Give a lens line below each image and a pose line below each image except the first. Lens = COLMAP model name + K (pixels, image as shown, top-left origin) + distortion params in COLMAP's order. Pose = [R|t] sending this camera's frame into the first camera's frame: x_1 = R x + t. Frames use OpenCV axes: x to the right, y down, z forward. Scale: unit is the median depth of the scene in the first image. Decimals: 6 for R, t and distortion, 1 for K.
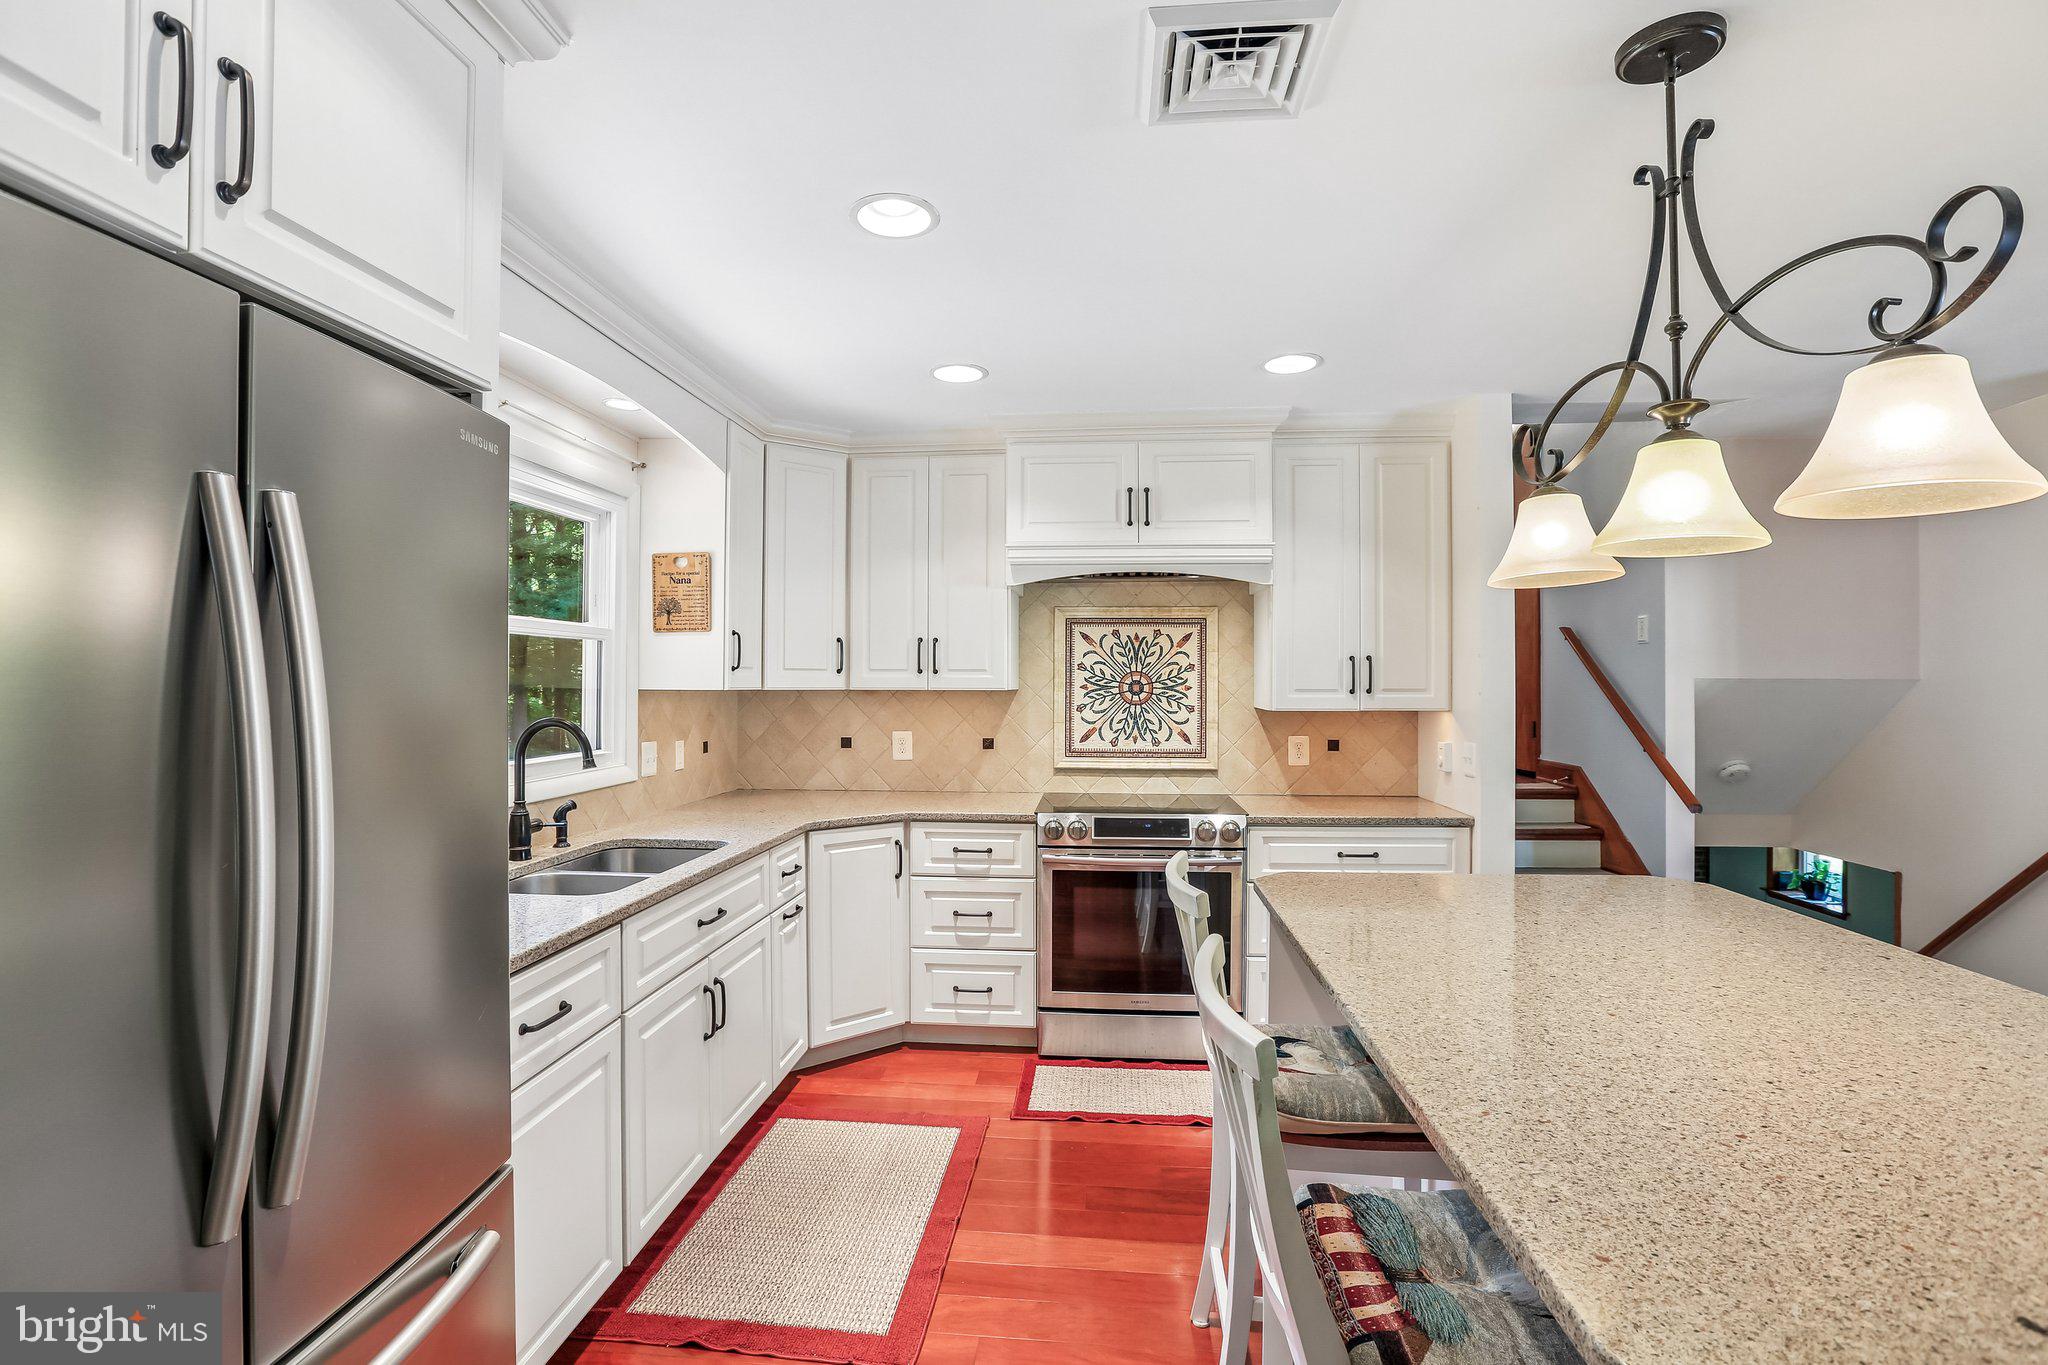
lens RADIAL K [[950.2, 0, 1014.6], [0, 950.2, 673.6], [0, 0, 1]] dist [-0.037305, 0.008521]
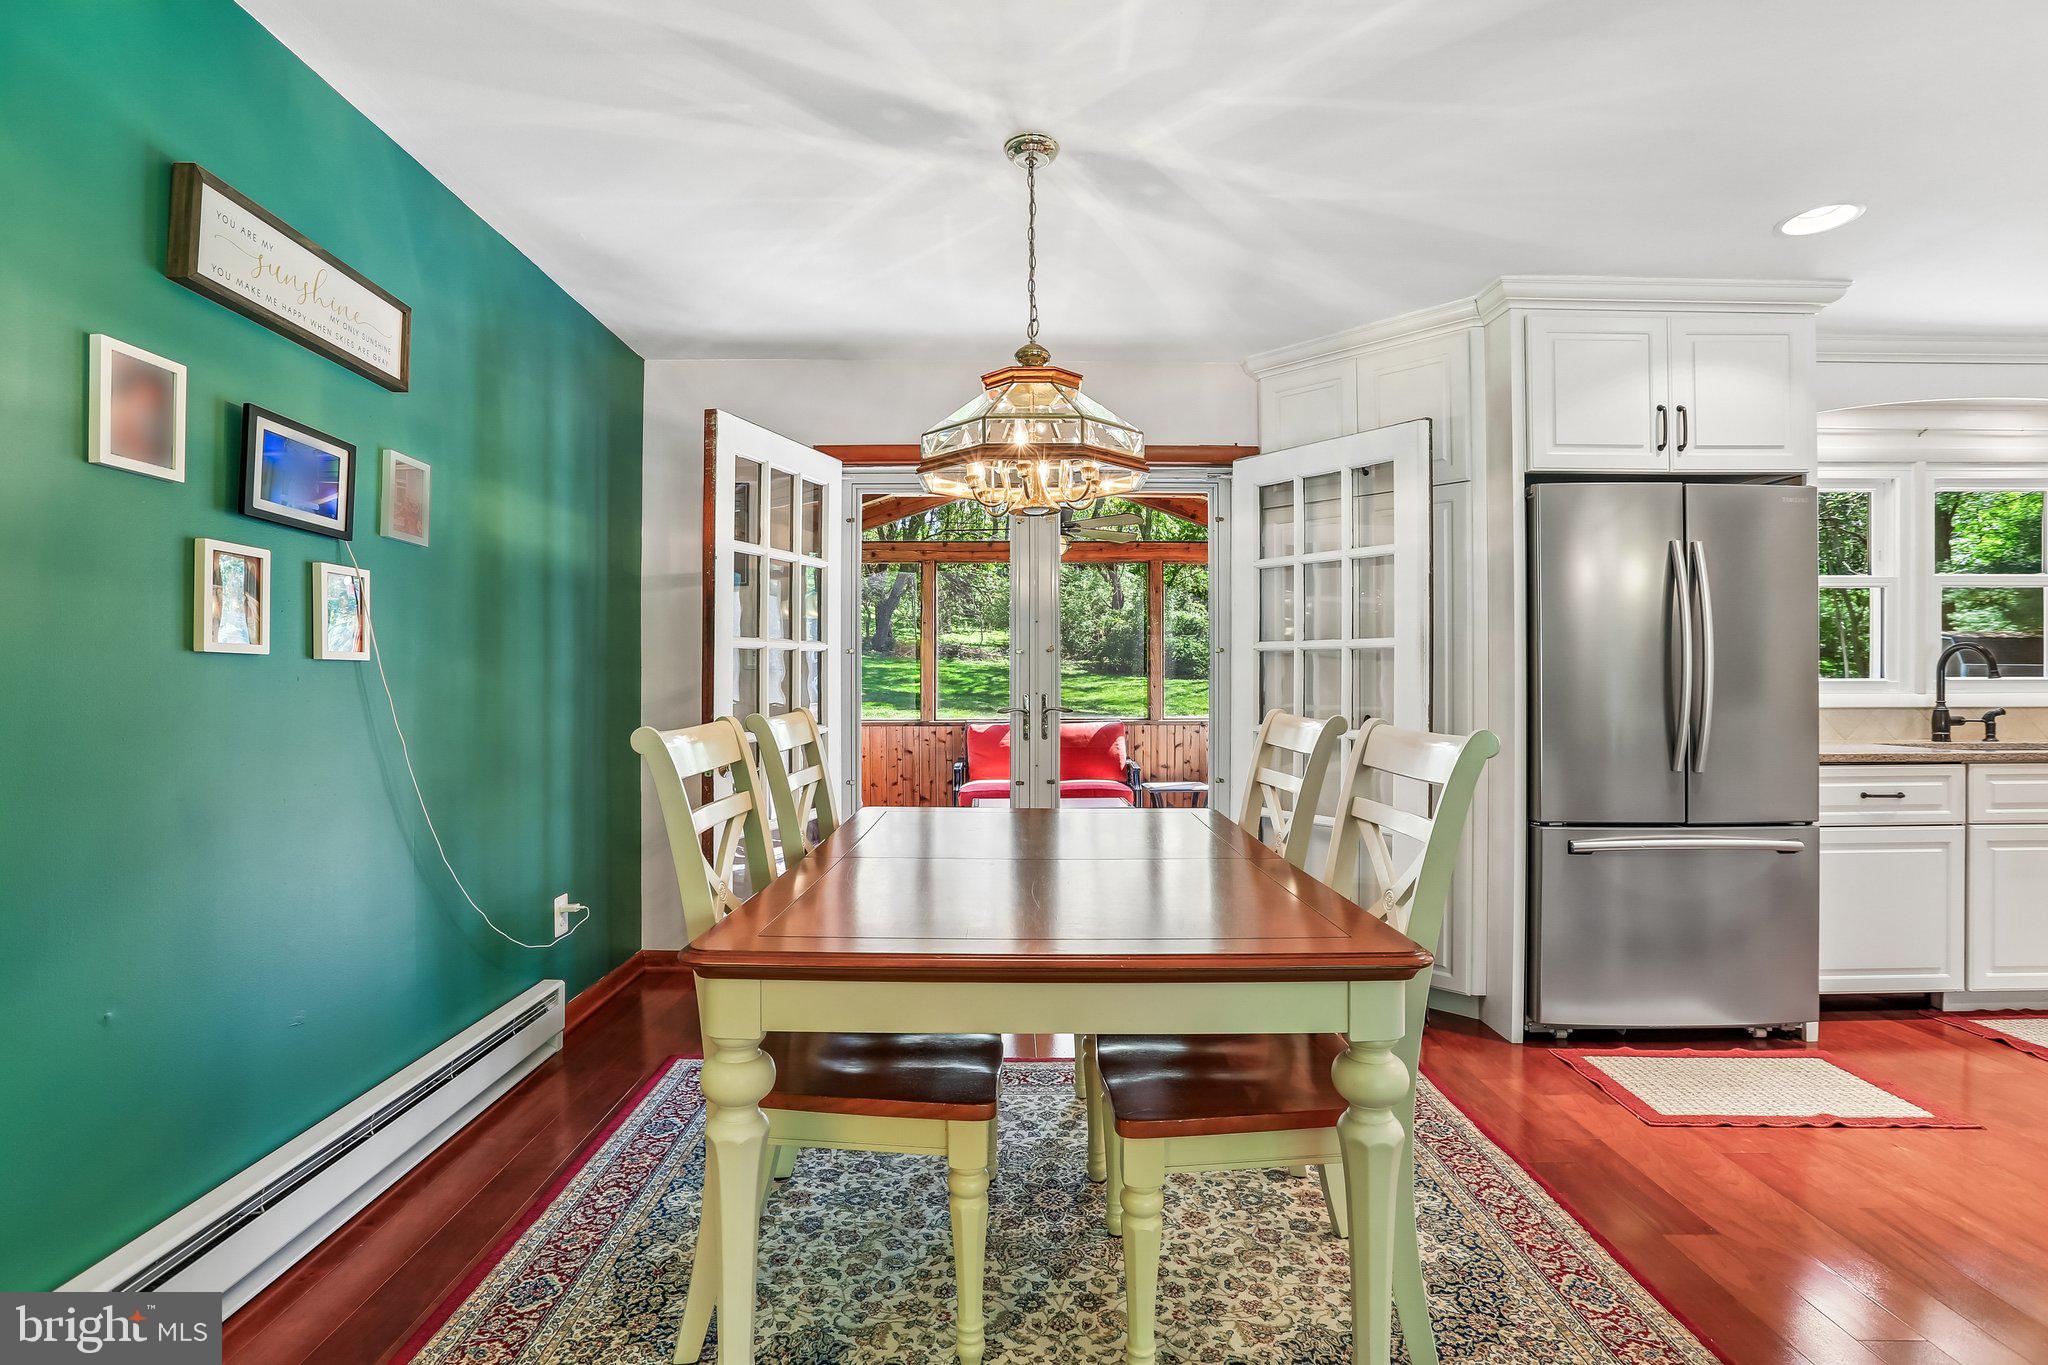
lens RADIAL K [[950.2, 0, 1014.9], [0, 950.2, 682.5], [0, 0, 1]] dist [-0.037305, 0.008521]
pose [[0.098362, -0.004044, -0.995143, 2.072510], [0.009417, 0.999951, -0.003133, 0.263262], [0.995106, -0.009063, 0.098395, -1.568924]]
